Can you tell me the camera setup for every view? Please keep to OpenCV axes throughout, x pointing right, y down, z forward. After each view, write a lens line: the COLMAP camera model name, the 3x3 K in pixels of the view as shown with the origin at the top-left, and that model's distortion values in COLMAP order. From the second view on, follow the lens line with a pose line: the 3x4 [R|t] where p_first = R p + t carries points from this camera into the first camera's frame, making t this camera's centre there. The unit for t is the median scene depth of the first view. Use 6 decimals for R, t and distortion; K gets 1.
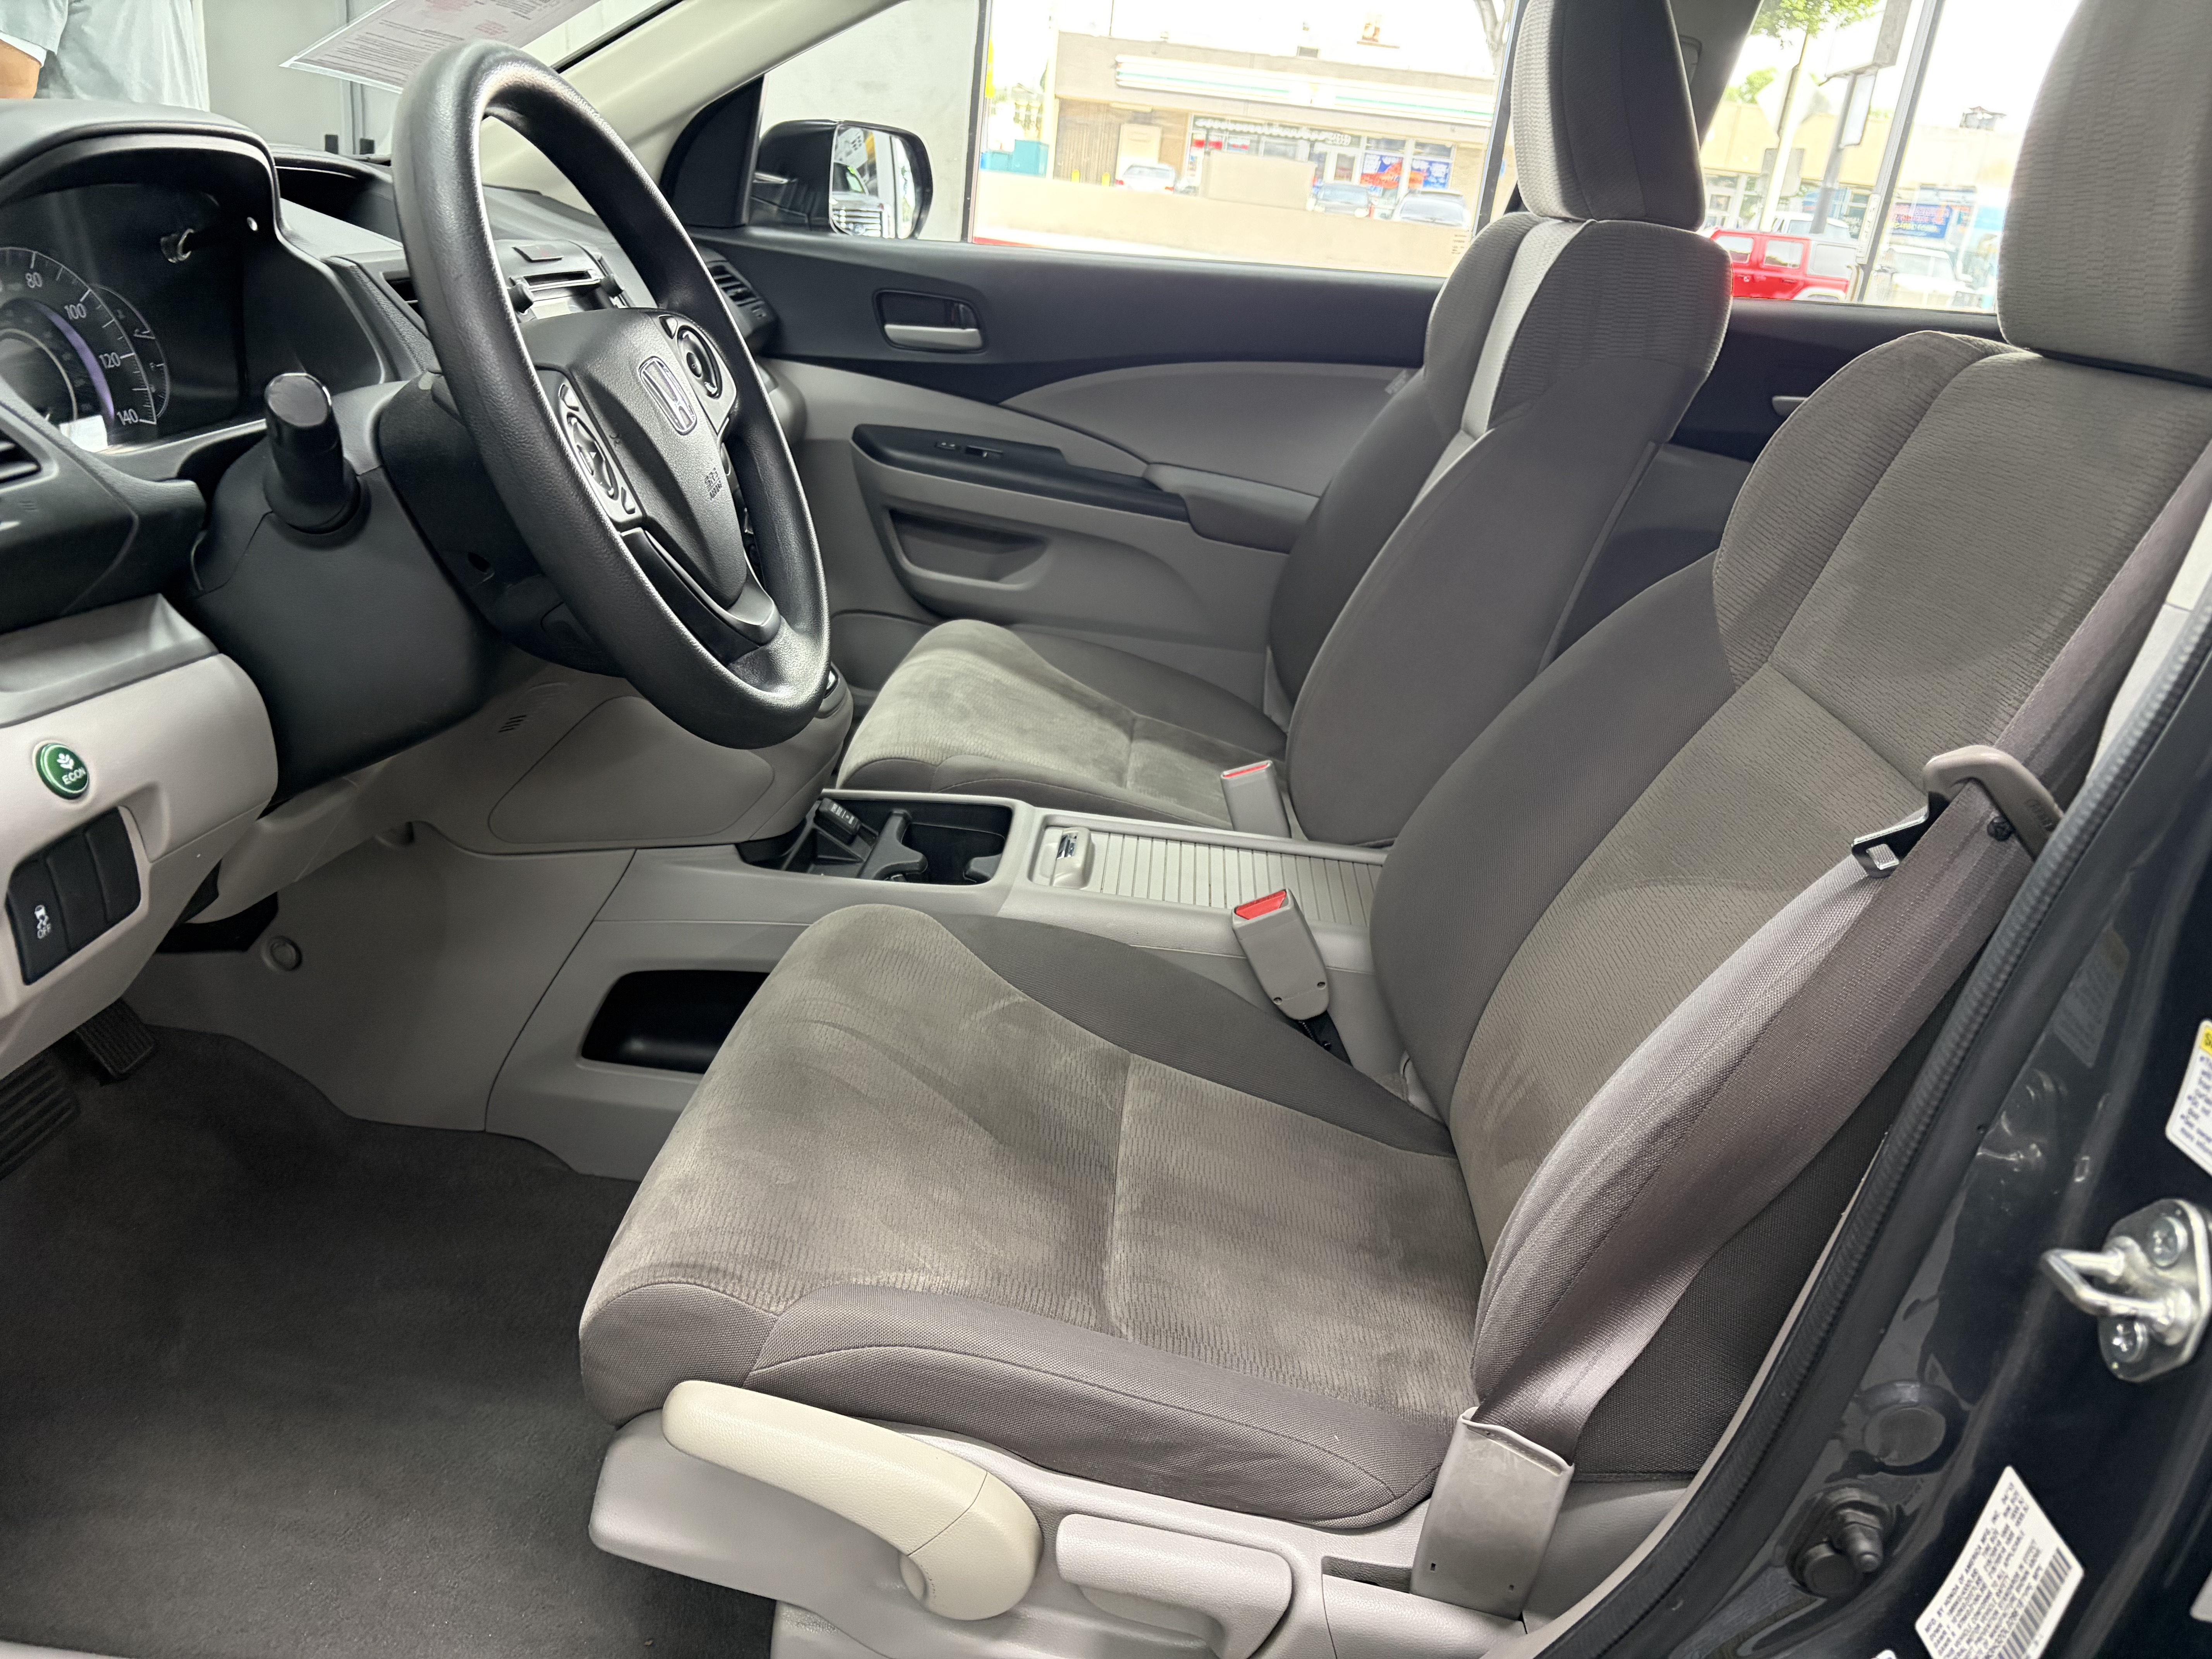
lens RADIAL K [[1725.8, 0, 1106.0], [0, 1725.8, 829.5], [0, 0, 1]] dist [-0.002576, -0.014088]
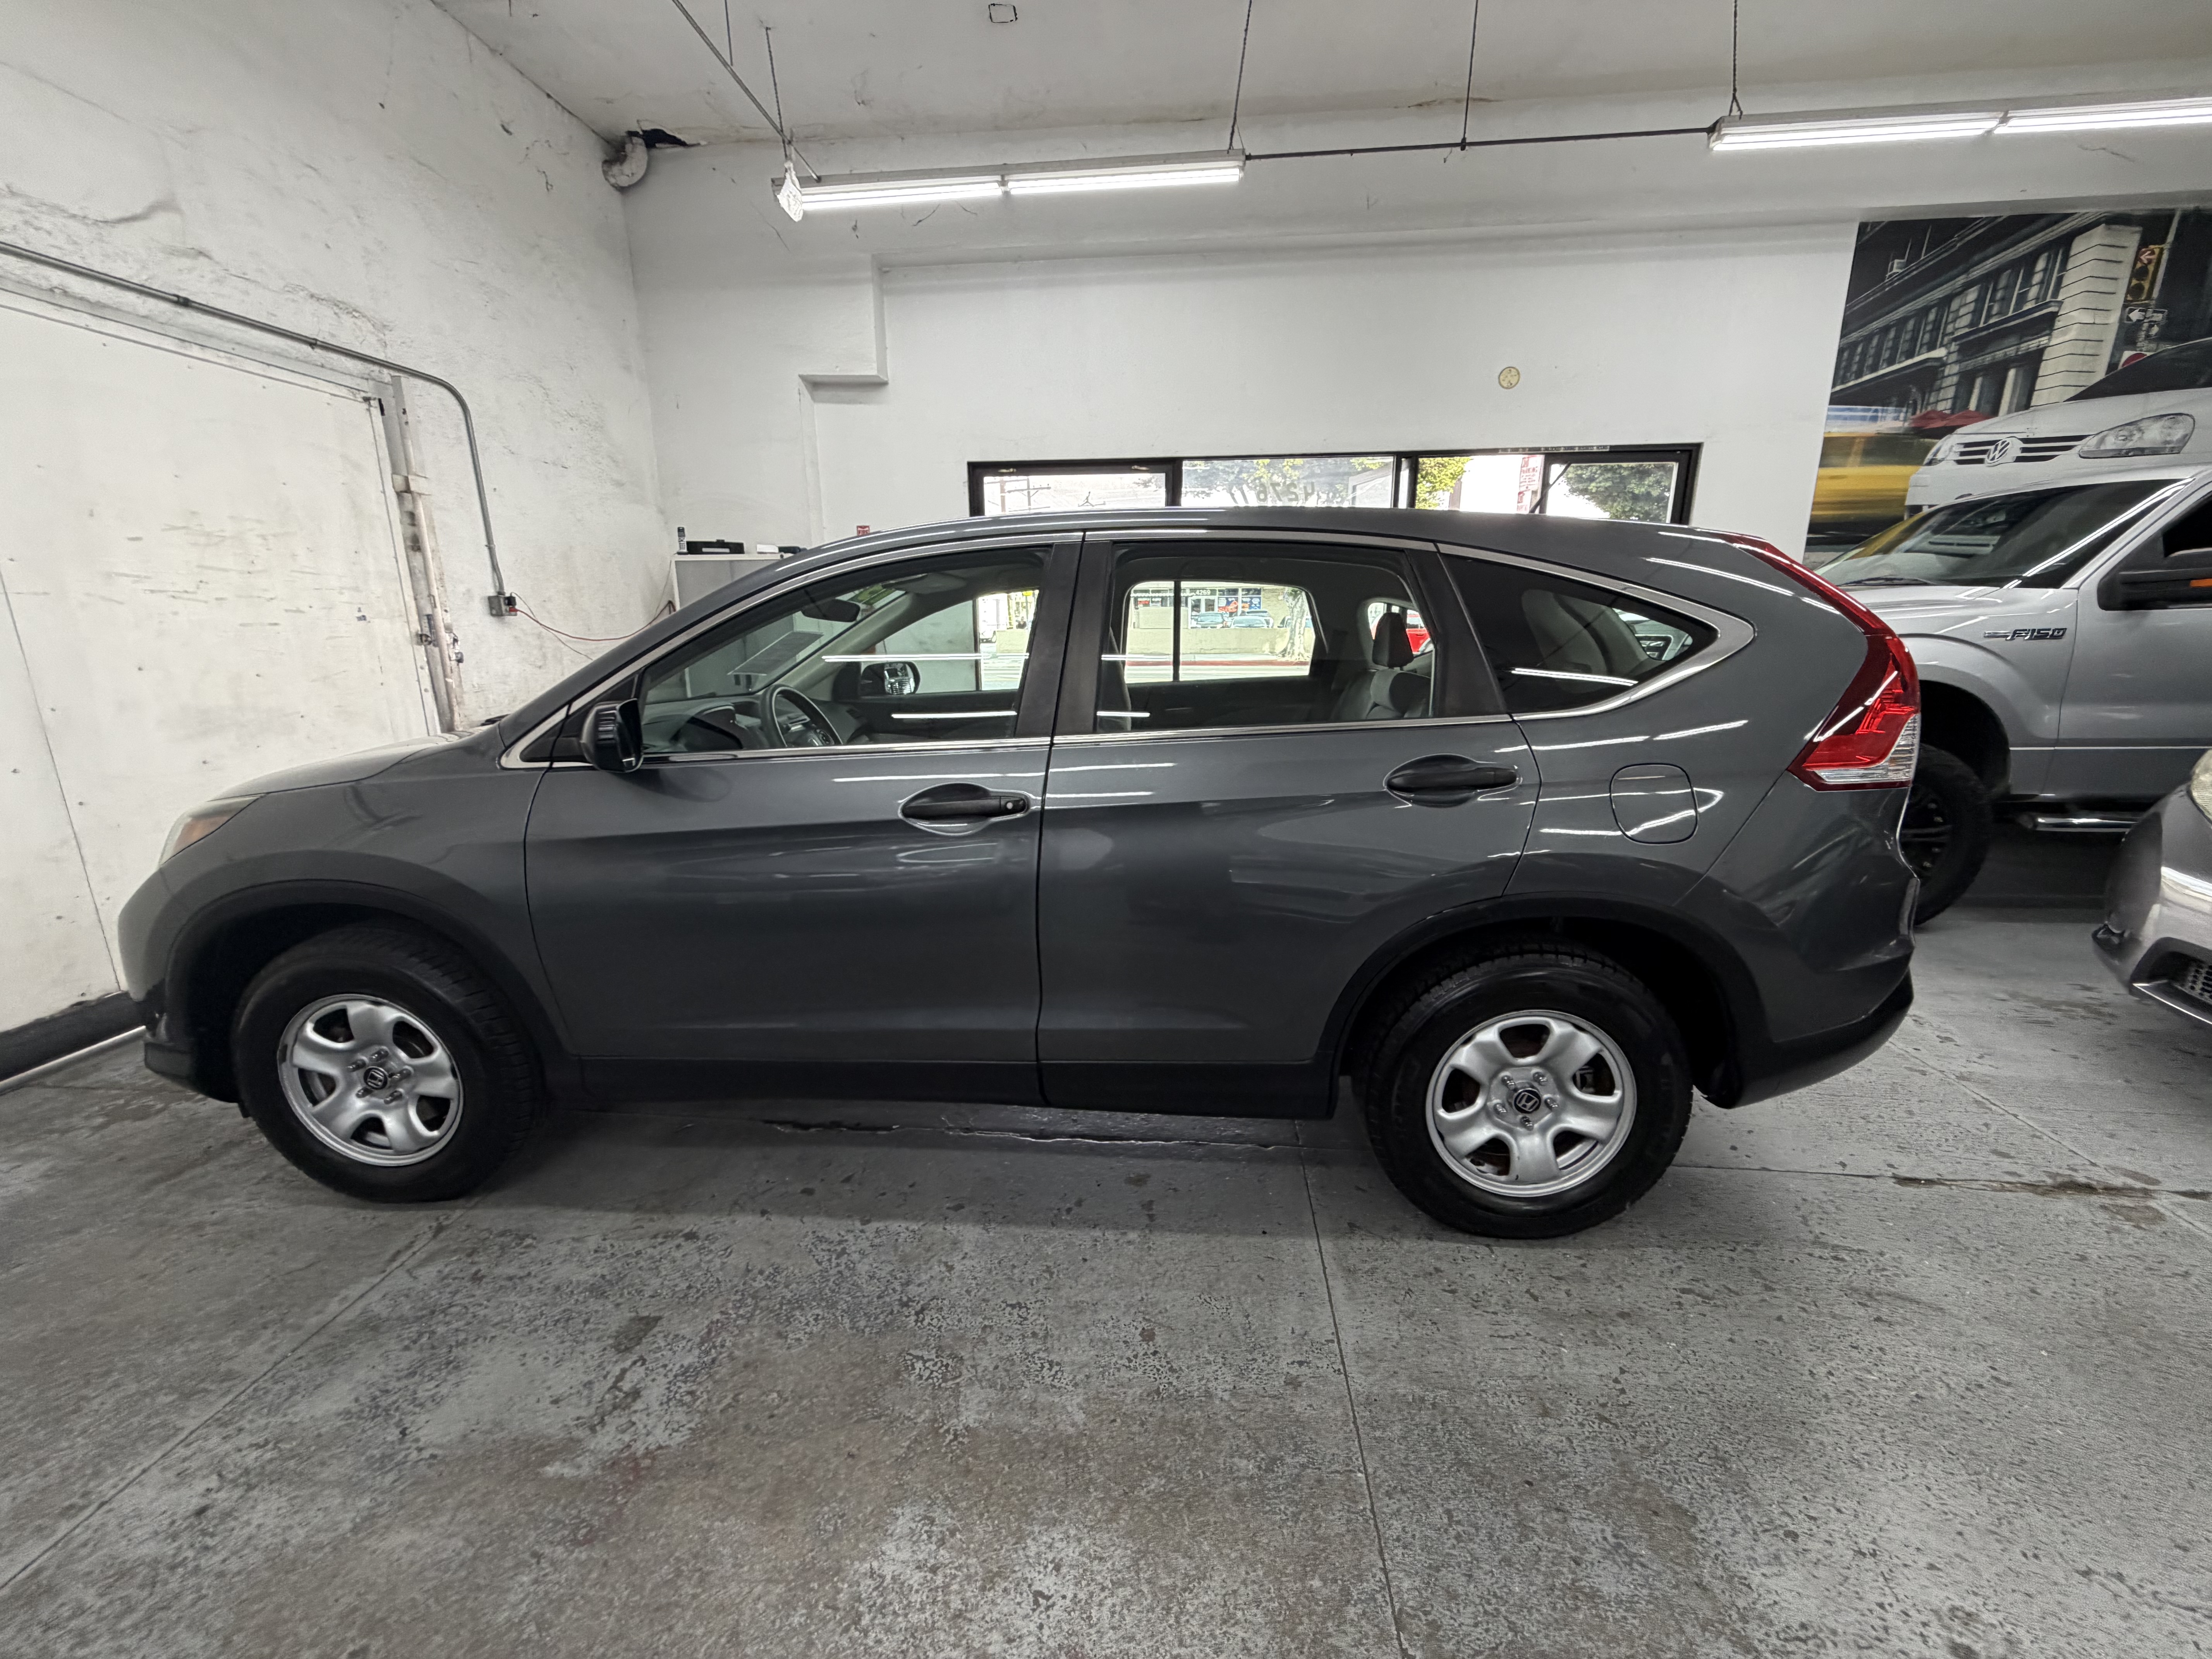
lens RADIAL K [[876.8, 0, 1100.6], [0, 876.8, 823.9], [0, 0, 1]] dist [0.002608, -0.000339]
pose [[0.992457, -0.119910, -0.025509, 0.445355], [0.115309, 0.983711, -0.137897, 0.367939], [0.041629, 0.133916, 0.990118, -1.195260]]
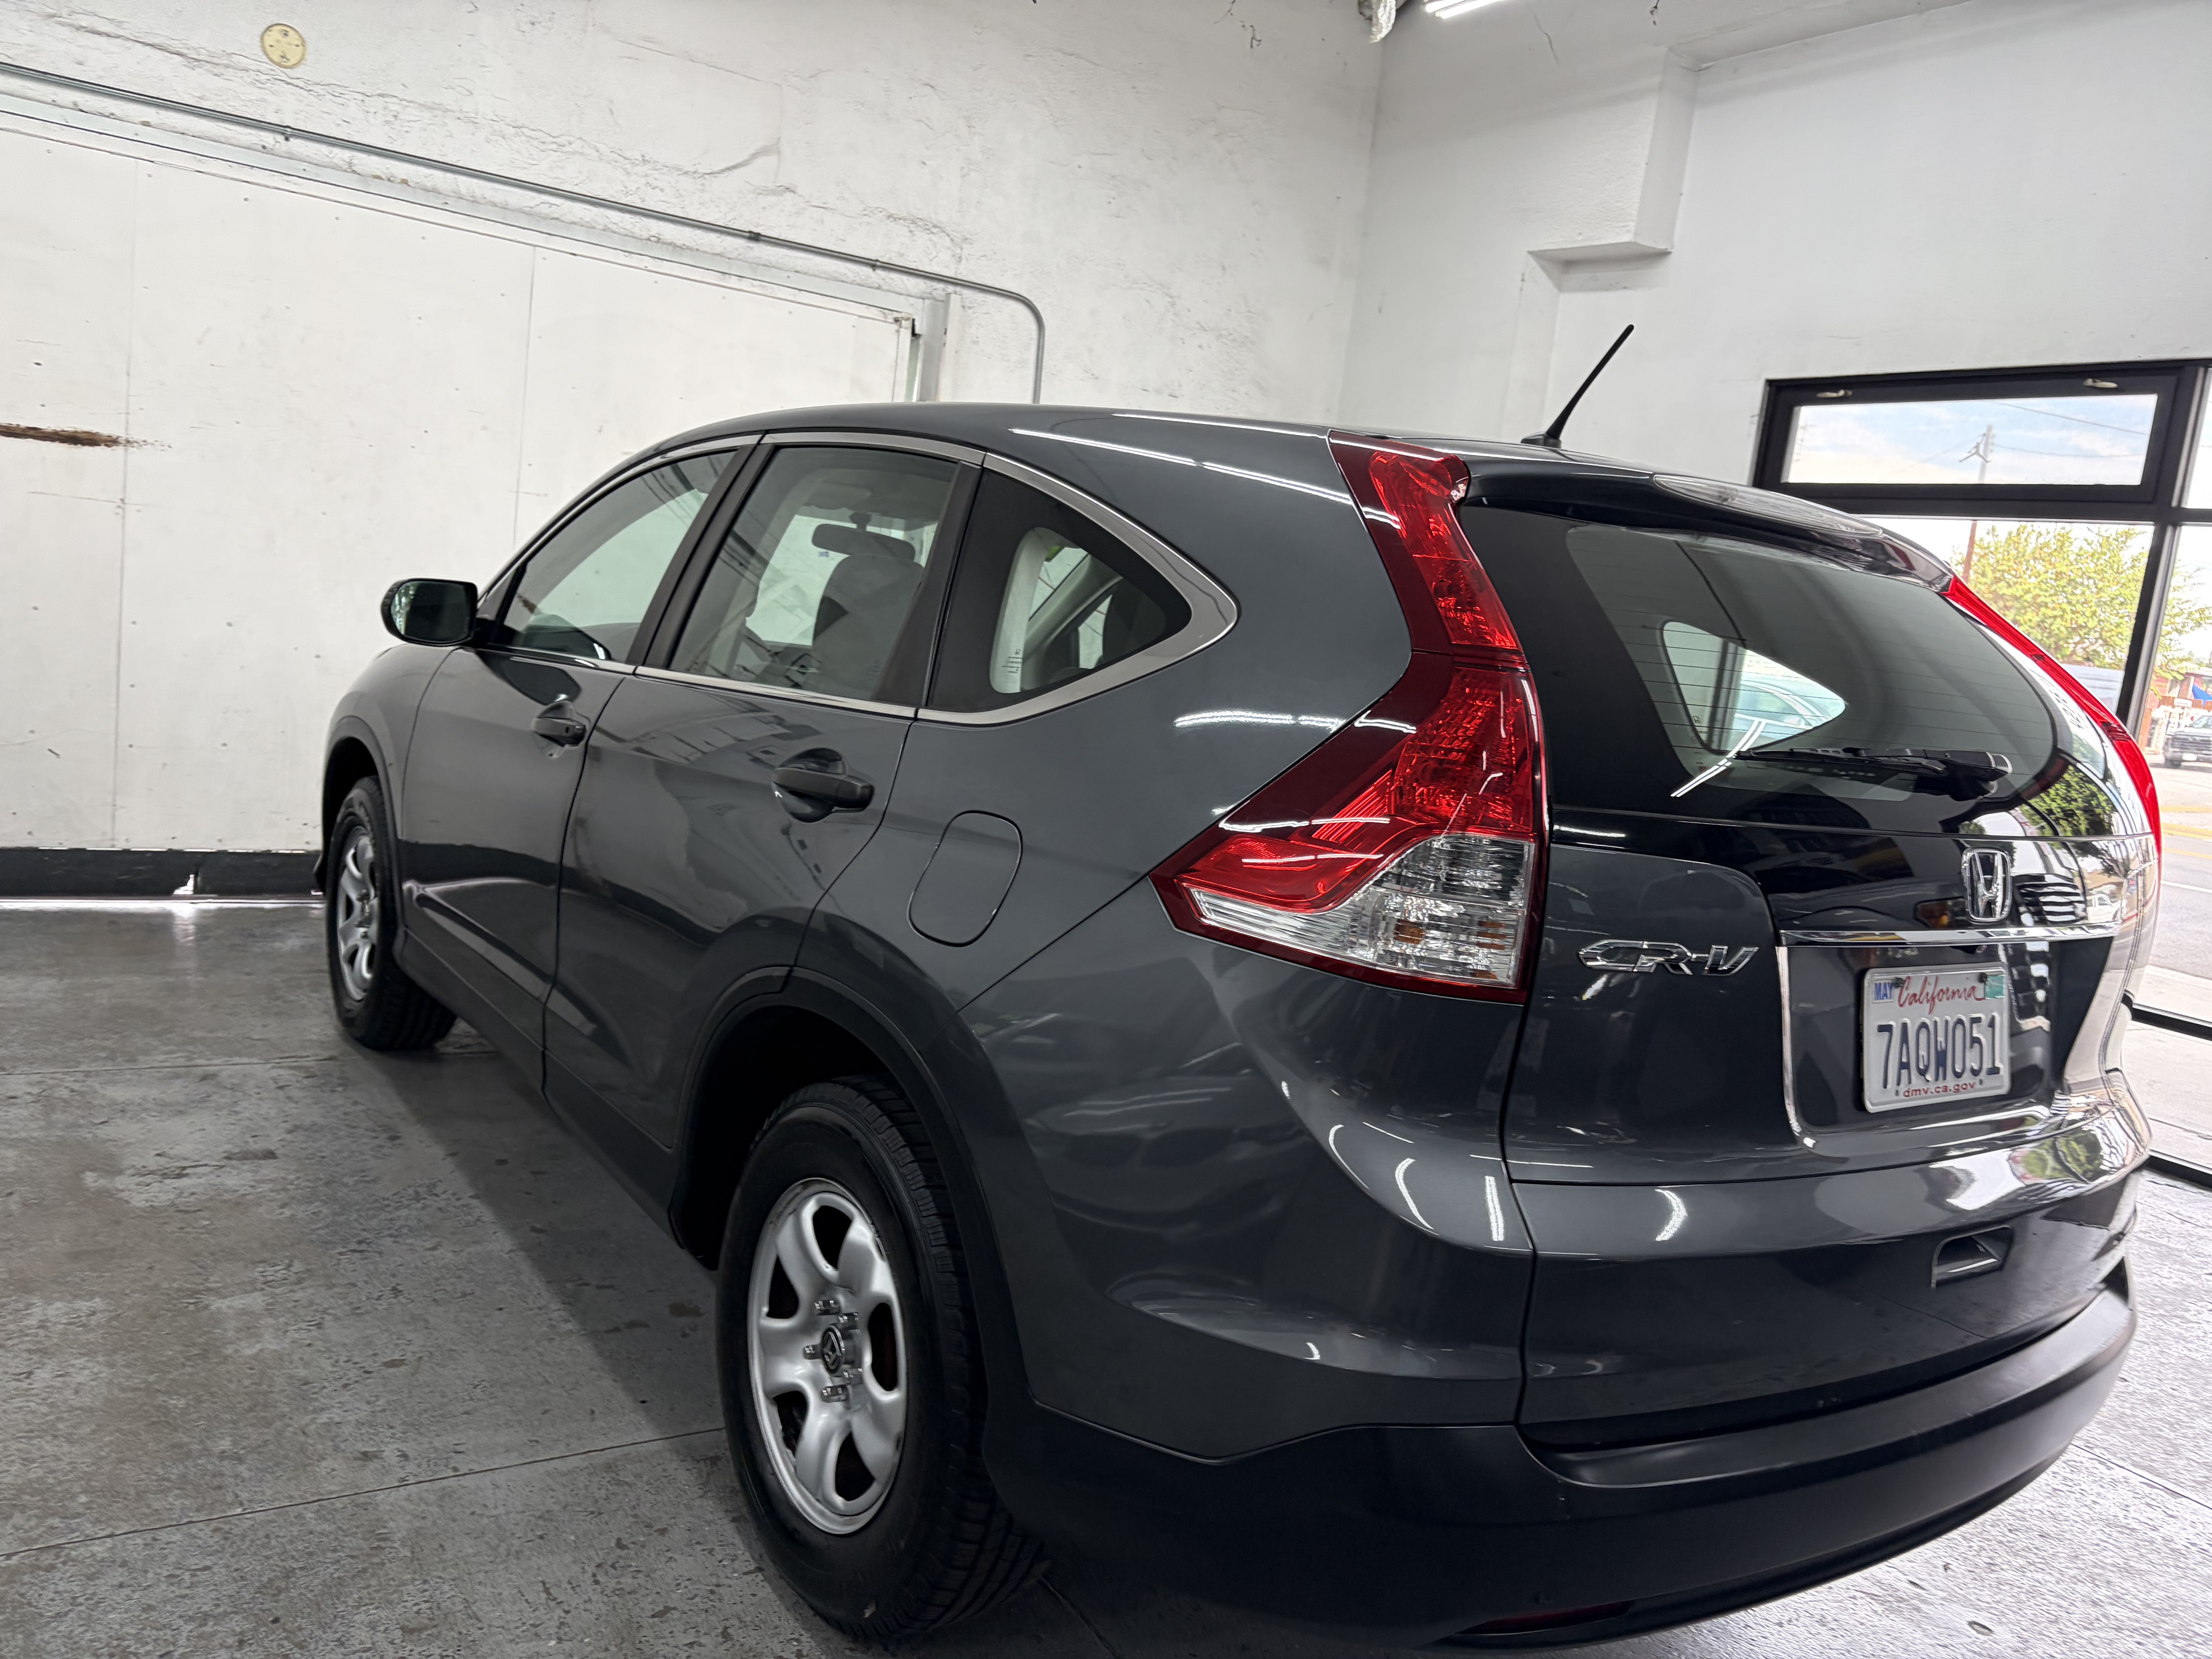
lens RADIAL K [[1685.0, 0, 1104.4], [0, 1685.0, 824.4], [0, 0, 1]] dist [0.025171, -0.007118]
pose [[0.633350, 0.060109, -0.771528, 2.785223], [-0.317851, 0.929208, -0.188532, 0.461862], [0.705577, 0.364637, 0.607619, -0.602962]]
